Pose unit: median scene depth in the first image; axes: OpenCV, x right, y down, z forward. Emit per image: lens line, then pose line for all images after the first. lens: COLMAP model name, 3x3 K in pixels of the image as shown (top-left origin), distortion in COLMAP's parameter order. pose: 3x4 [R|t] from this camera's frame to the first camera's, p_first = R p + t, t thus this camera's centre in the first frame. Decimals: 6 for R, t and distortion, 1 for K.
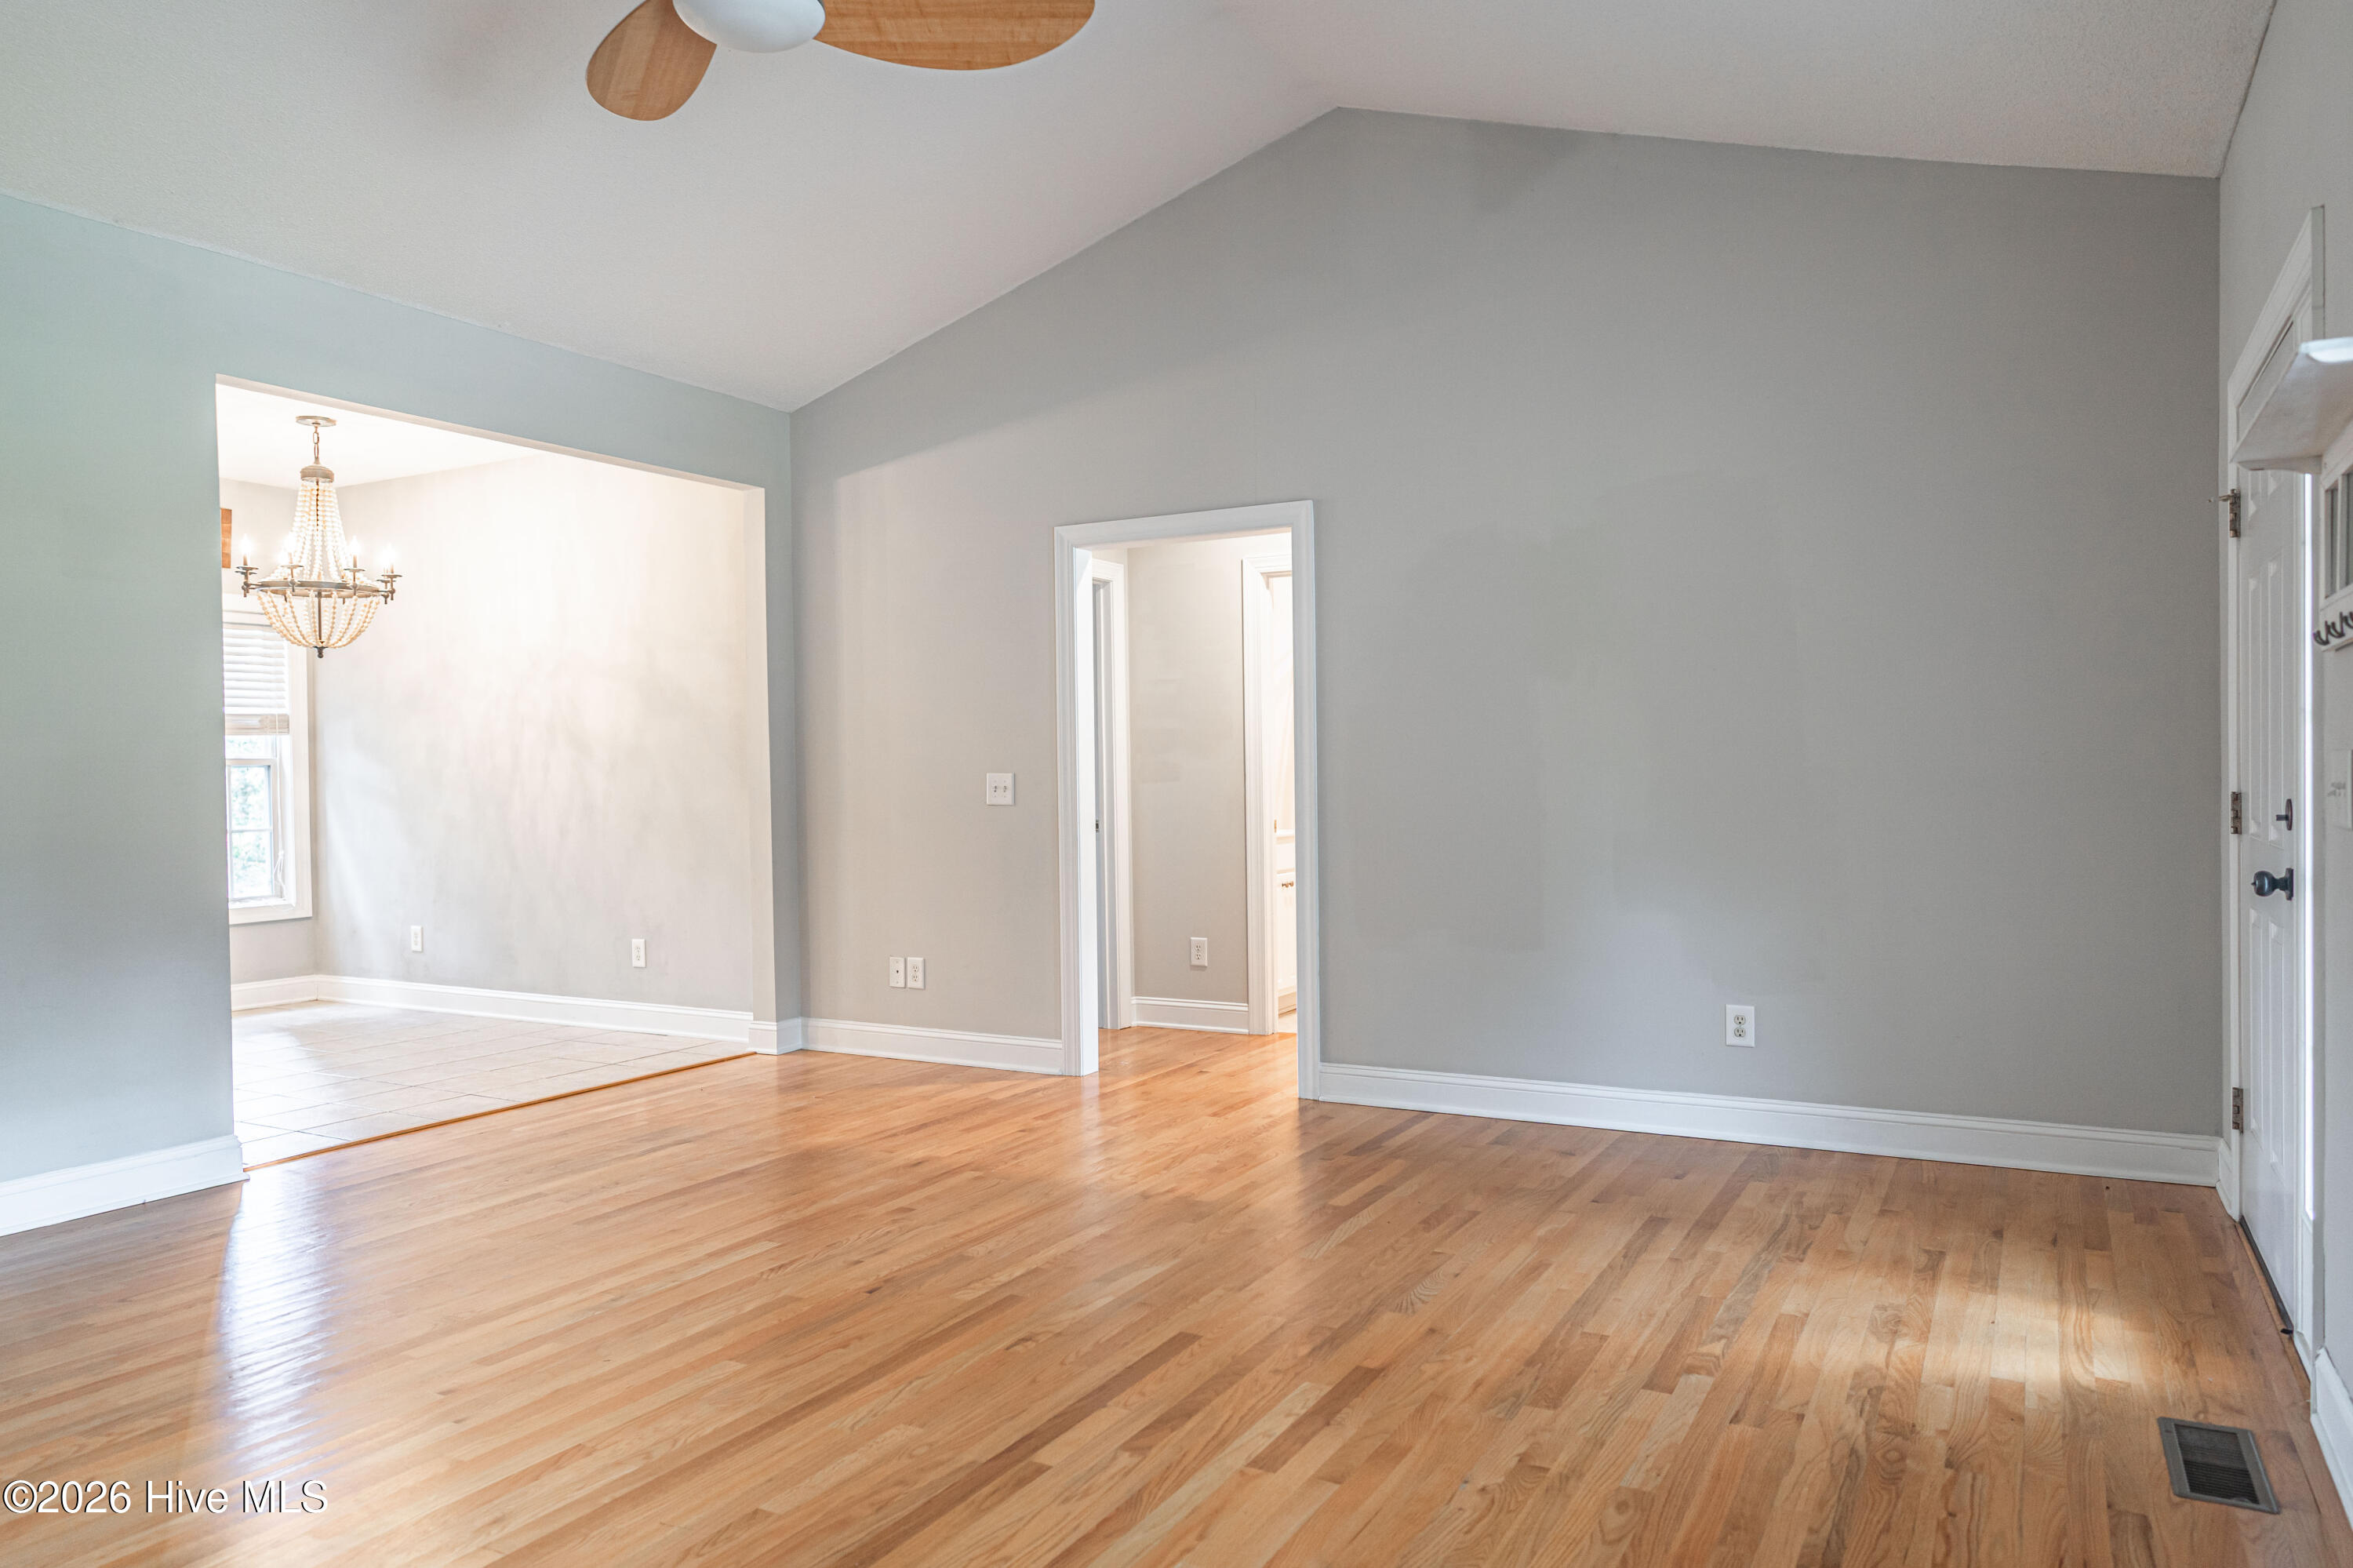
lens RADIAL K [[1581.1, 0, 1165.1], [0, 1581.1, 778.1], [0, 0, 1]] dist [-0.001780, 0.005195]
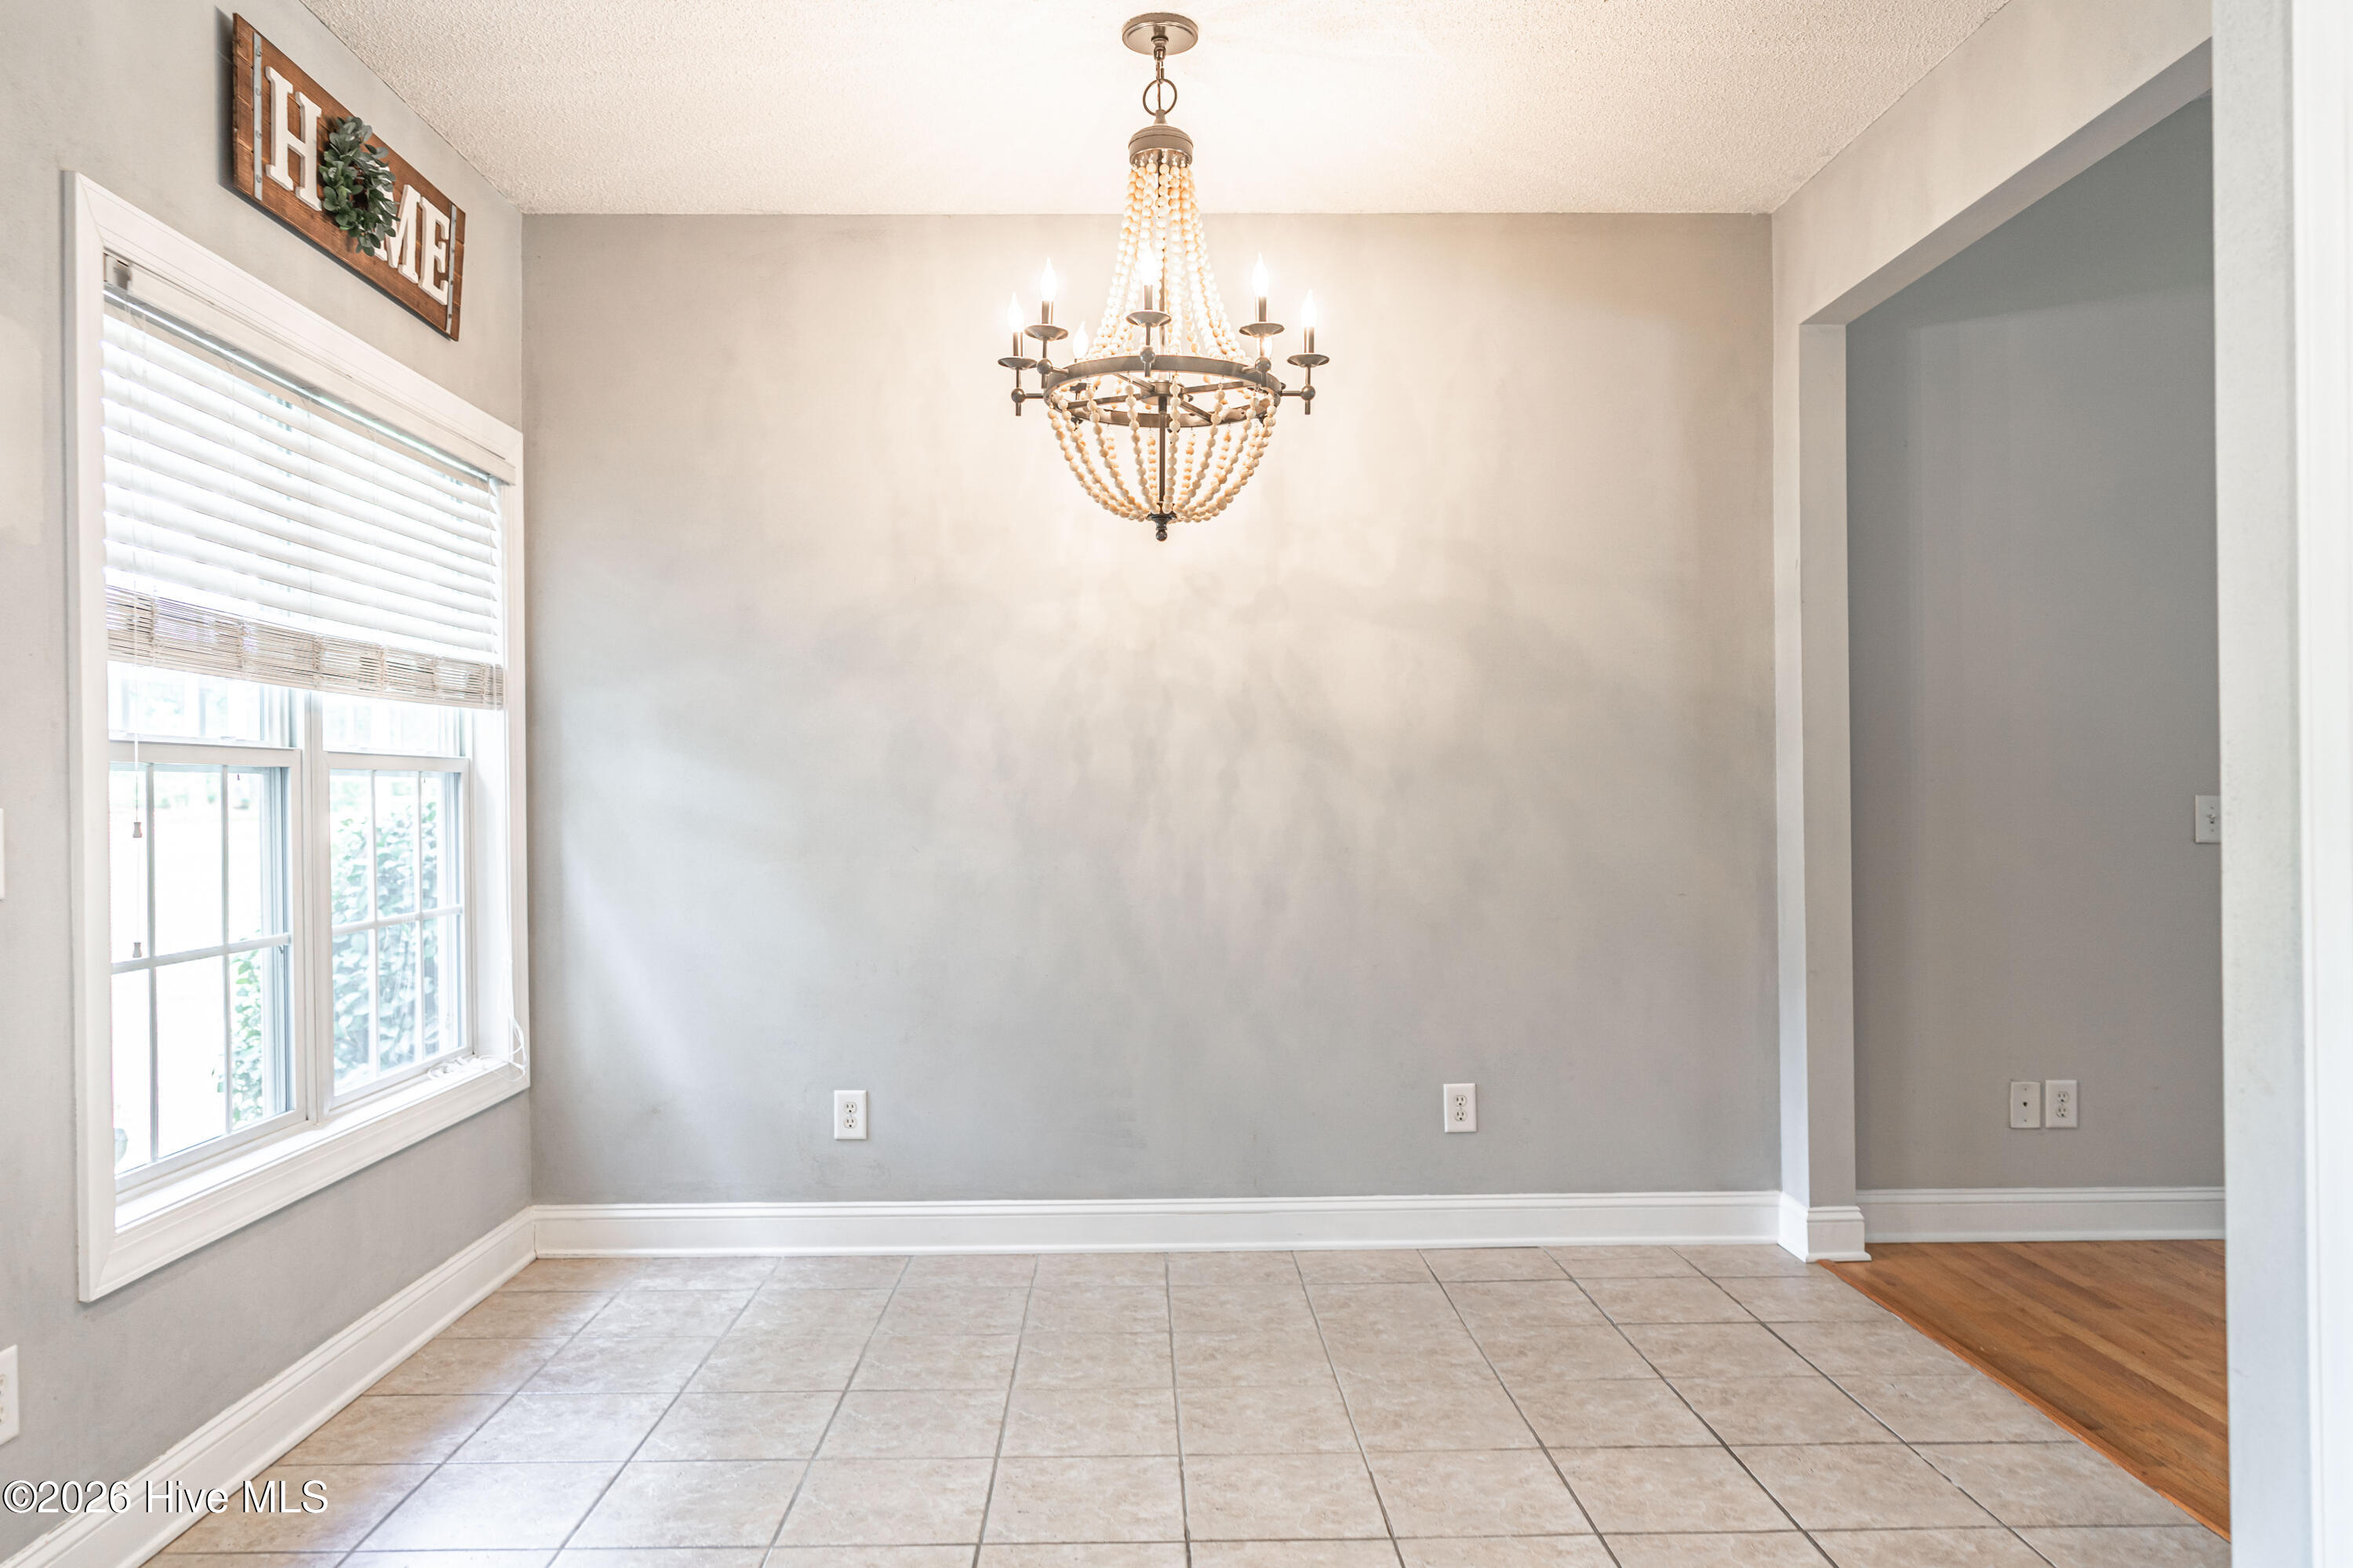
lens RADIAL K [[1598.1, 0, 1170.8], [0, 1598.1, 788.8], [0, 0, 1]] dist [-0.000198, 0.001238]
pose [[0.858639, 0.011211, 0.512459, -0.805487], [-0.001846, 0.999822, -0.018780, 0.006791], [-0.512578, 0.015179, 0.858506, 0.619509]]
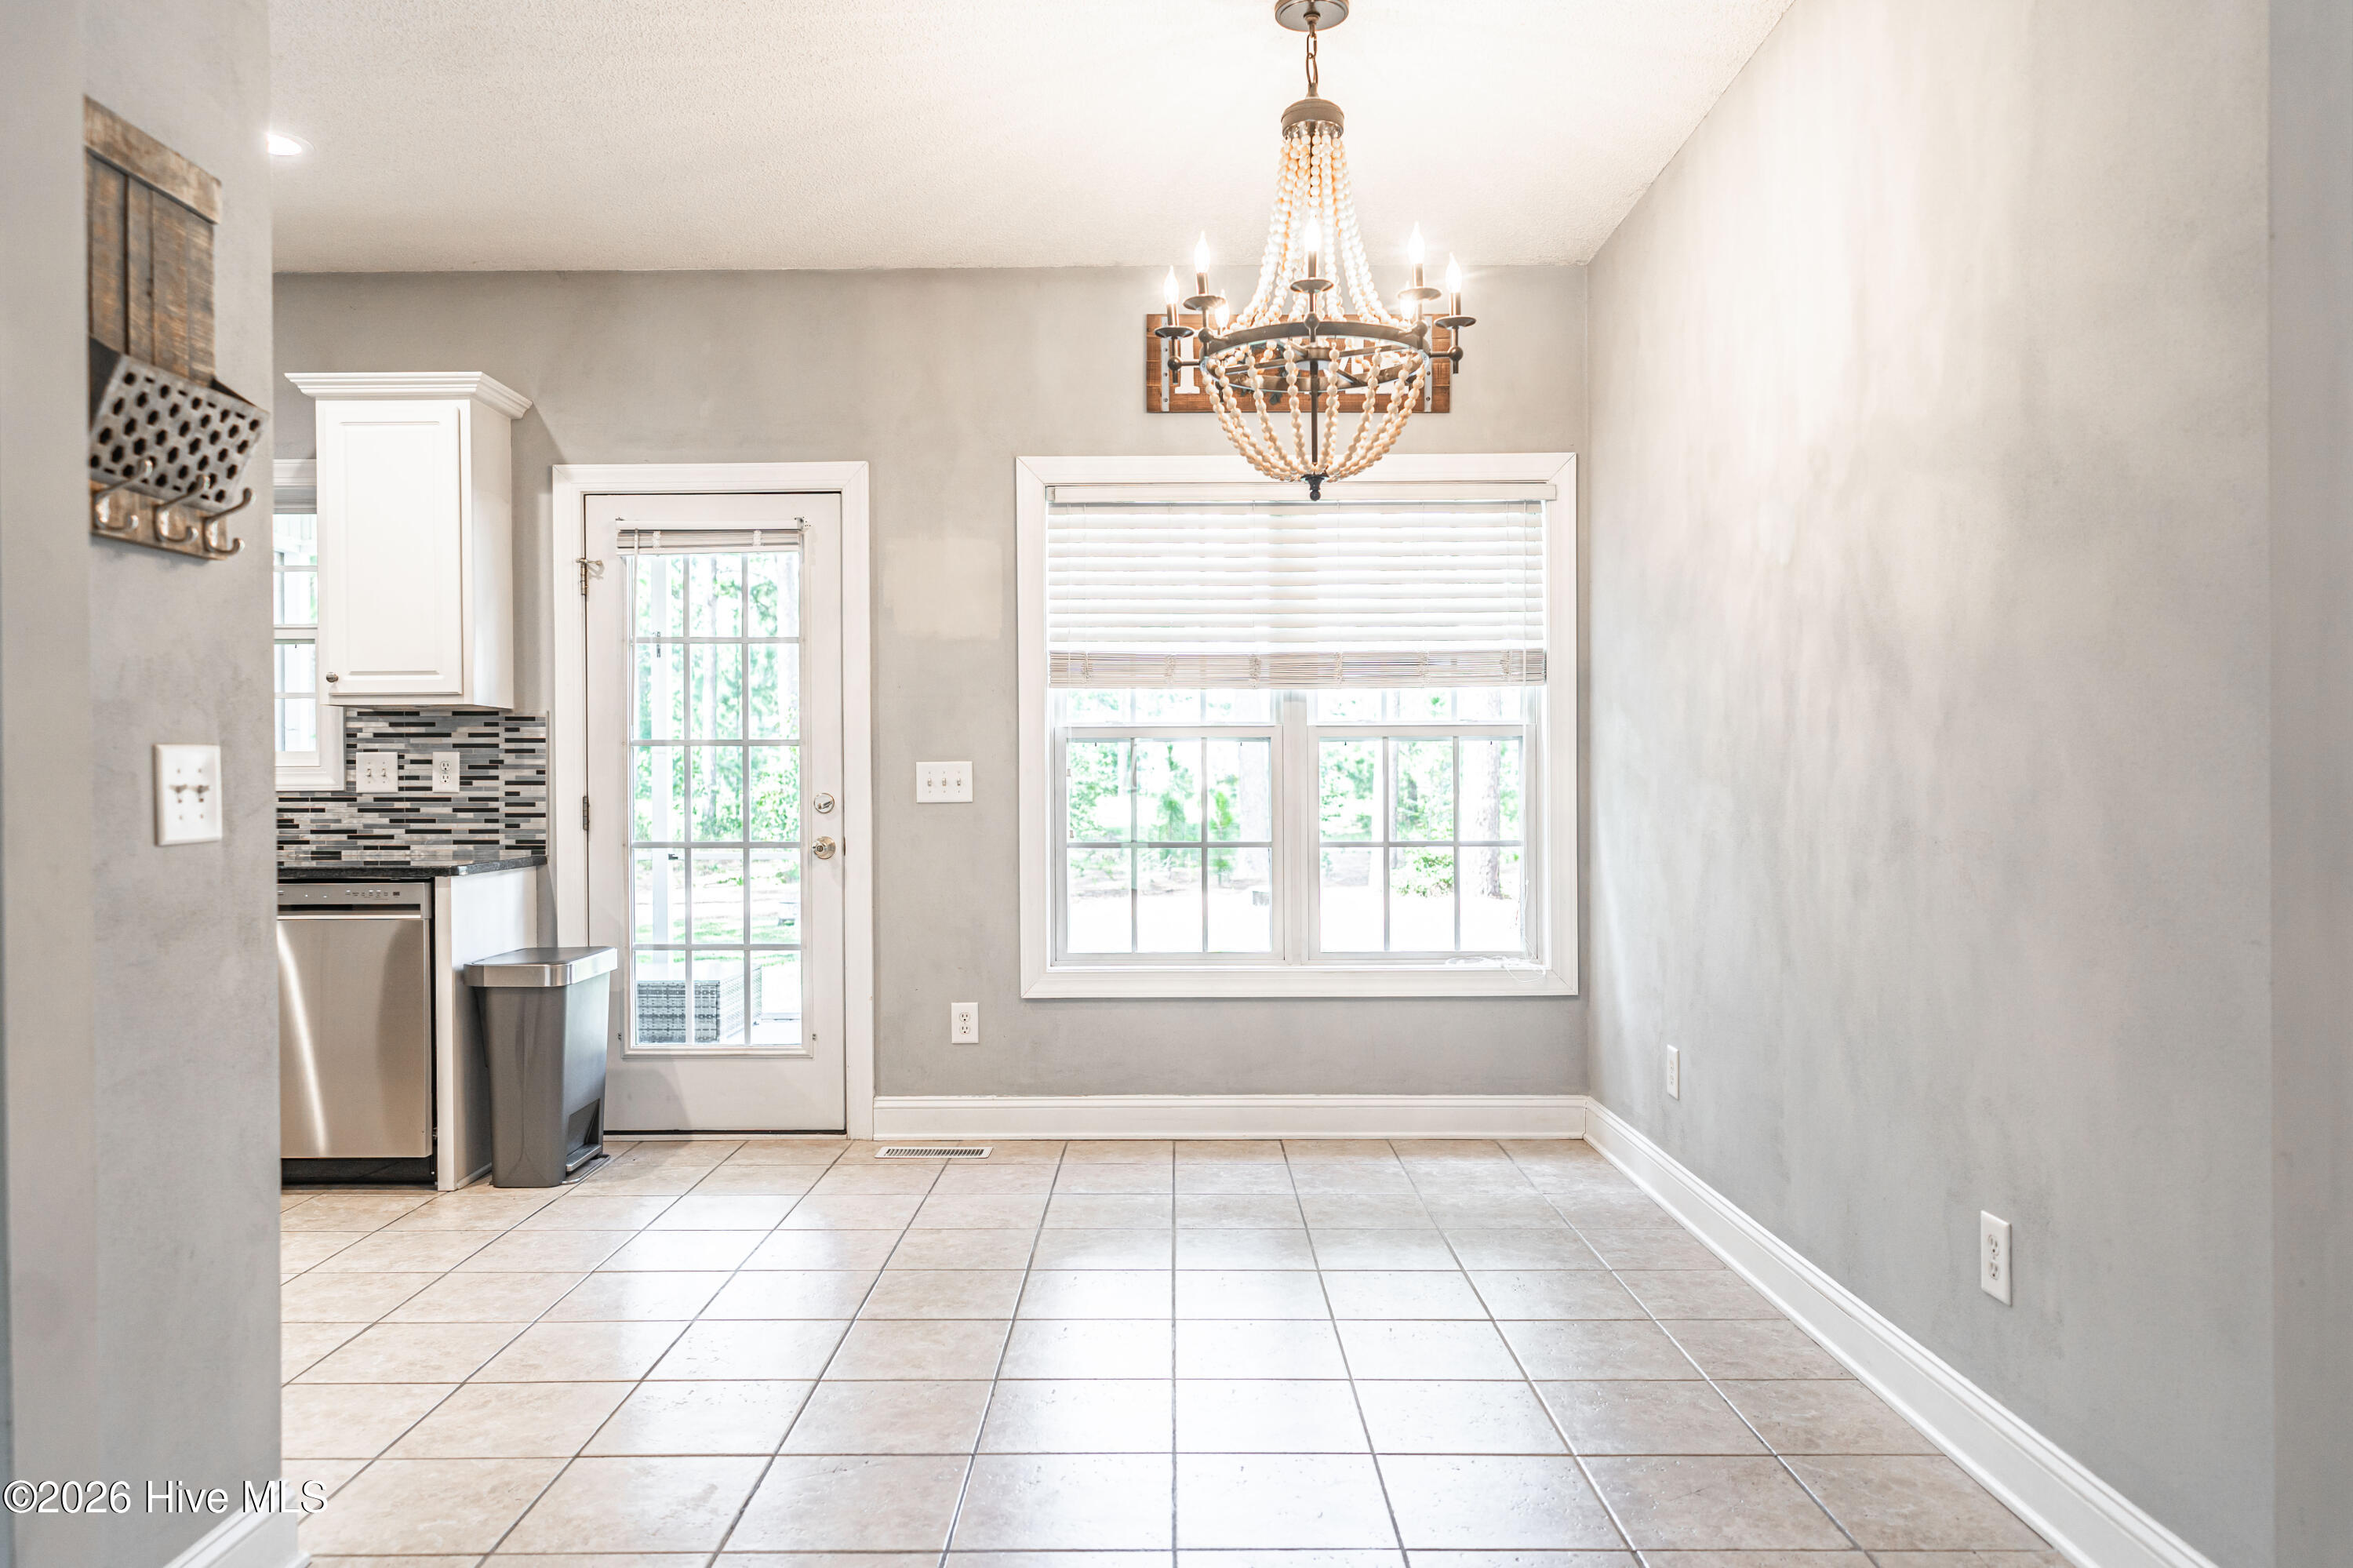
lens RADIAL K [[1598.8, 0, 1167.0], [0, 1598.8, 798.2], [0, 0, 1]] dist [0.049803, 0.001386]
pose [[0.491340, 0.020982, -0.870715, -0.129531], [-0.012215, 0.999777, 0.017199, 0.008323], [0.870882, 0.002185, 0.491487, 0.747527]]
